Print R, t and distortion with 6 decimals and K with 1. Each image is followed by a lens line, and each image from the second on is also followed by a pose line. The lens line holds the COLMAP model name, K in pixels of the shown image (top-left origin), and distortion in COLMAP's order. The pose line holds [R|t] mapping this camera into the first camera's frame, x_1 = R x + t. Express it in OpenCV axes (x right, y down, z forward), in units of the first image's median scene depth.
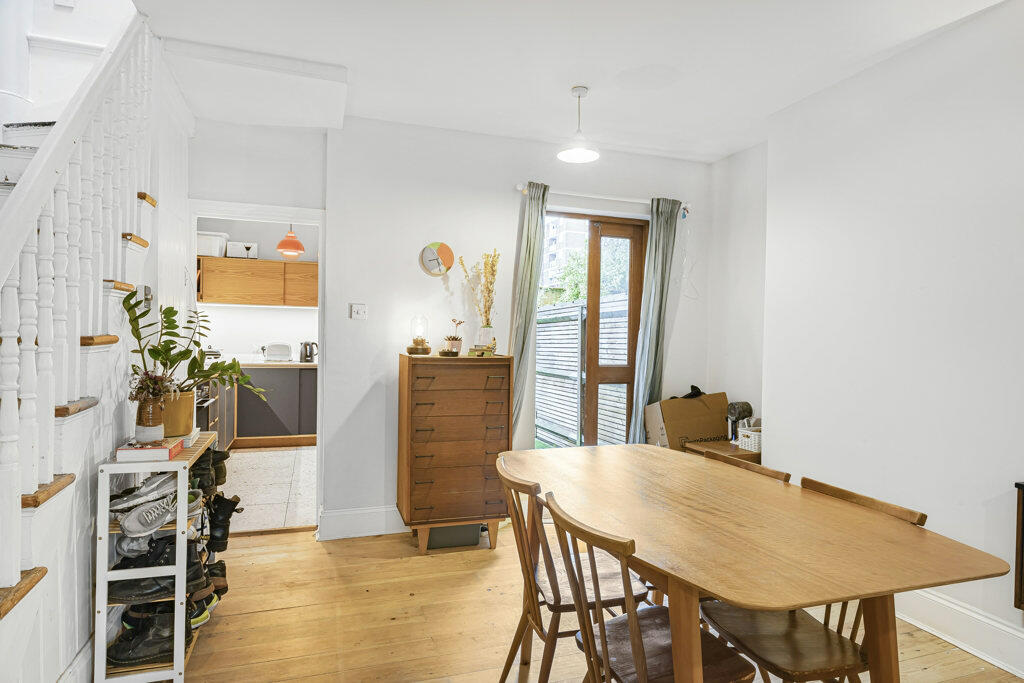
lens RADIAL K [[584.9, 0, 506.8], [0, 584.9, 343.8], [0, 0, 1]] dist [0.000346, -0.001377]
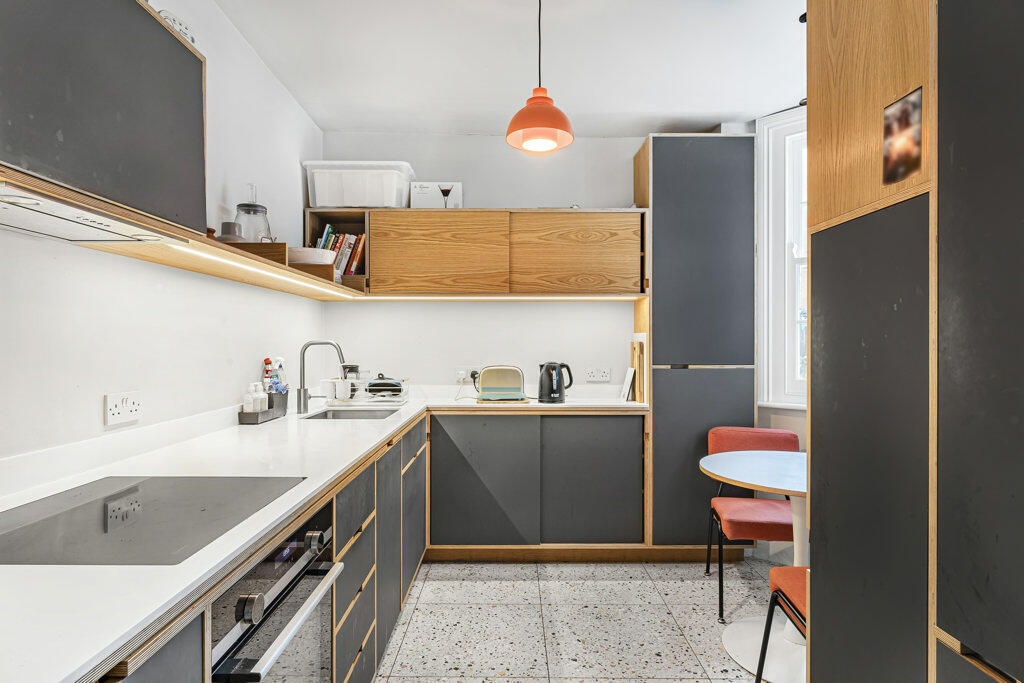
lens RADIAL K [[558.5, 0, 512.9], [0, 558.5, 343.2], [0, 0, 1]] dist [0.004084, 0.000773]
pose [[0.950627, -0.017392, -0.309847, -0.343068], [0.013803, 0.999810, -0.013773, -0.023054], [0.310028, 0.008816, 0.950687, 0.803192]]
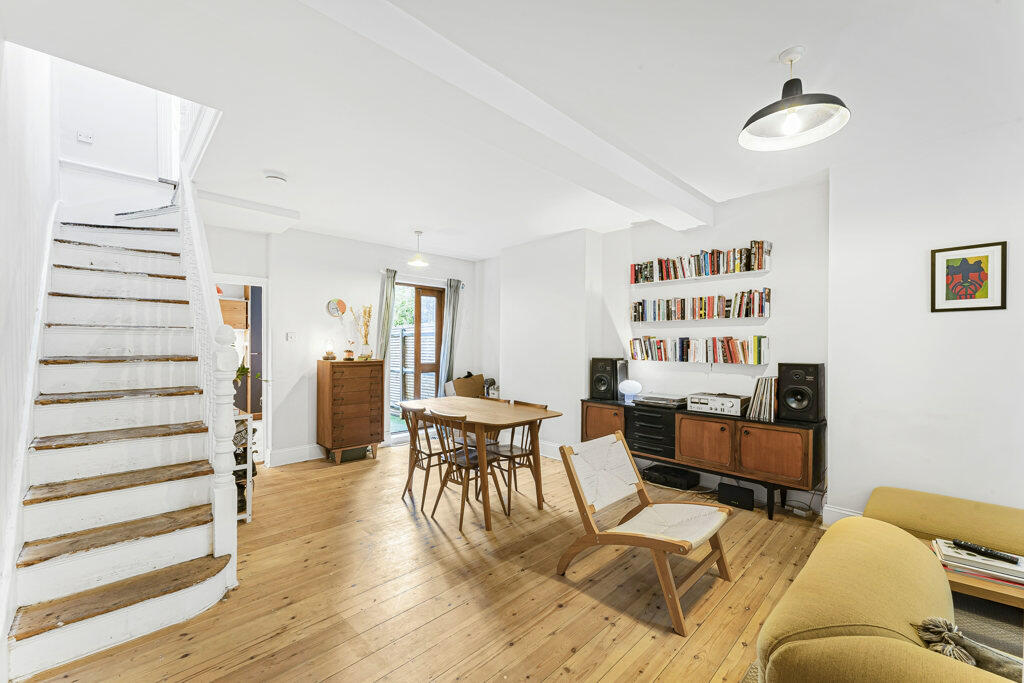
lens RADIAL K [[411.8, 0, 513.1], [0, 411.8, 346.1], [0, 0, 1]] dist [-0.003222, -0.000080]
pose [[0.899881, -0.011678, 0.435979, -0.168661], [0.013021, 0.999915, -0.000093, -0.016016], [-0.435941, 0.005761, 0.899957, -0.367734]]
